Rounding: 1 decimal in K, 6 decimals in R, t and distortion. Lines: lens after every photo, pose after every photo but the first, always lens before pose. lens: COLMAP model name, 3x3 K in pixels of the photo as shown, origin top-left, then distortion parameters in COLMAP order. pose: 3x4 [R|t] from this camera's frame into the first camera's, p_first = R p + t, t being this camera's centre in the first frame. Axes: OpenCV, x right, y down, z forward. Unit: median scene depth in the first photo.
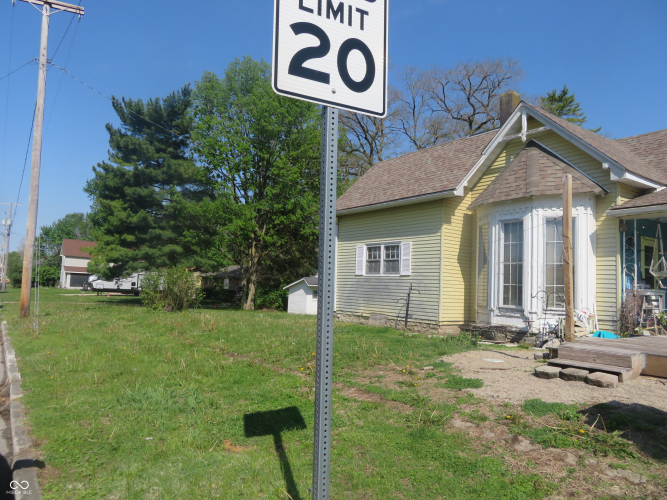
lens RADIAL K [[481.7, 0, 336.1], [0, 481.7, 250.5], [0, 0, 1]] dist [-0.002097, 0.002020]
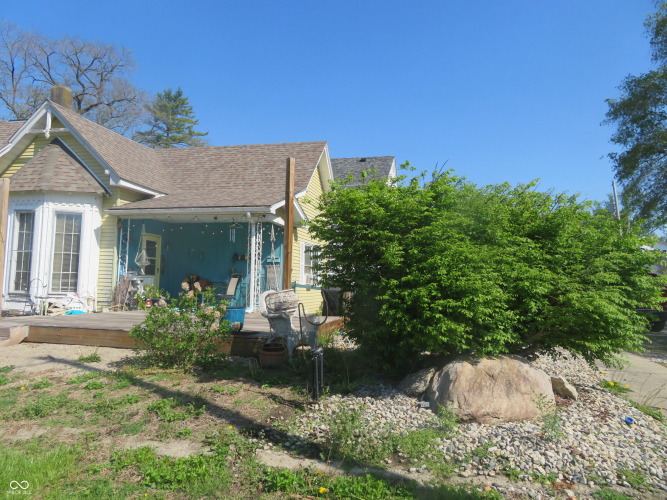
lens RADIAL K [[481.7, 0, 336.1], [0, 481.7, 250.5], [0, 0, 1]] dist [-0.002097, 0.002020]
pose [[0.766129, 0.031734, 0.641903, 0.211151], [-0.051427, 0.998605, 0.012011, -0.023014], [-0.640626, -0.042213, 0.766692, -0.254826]]
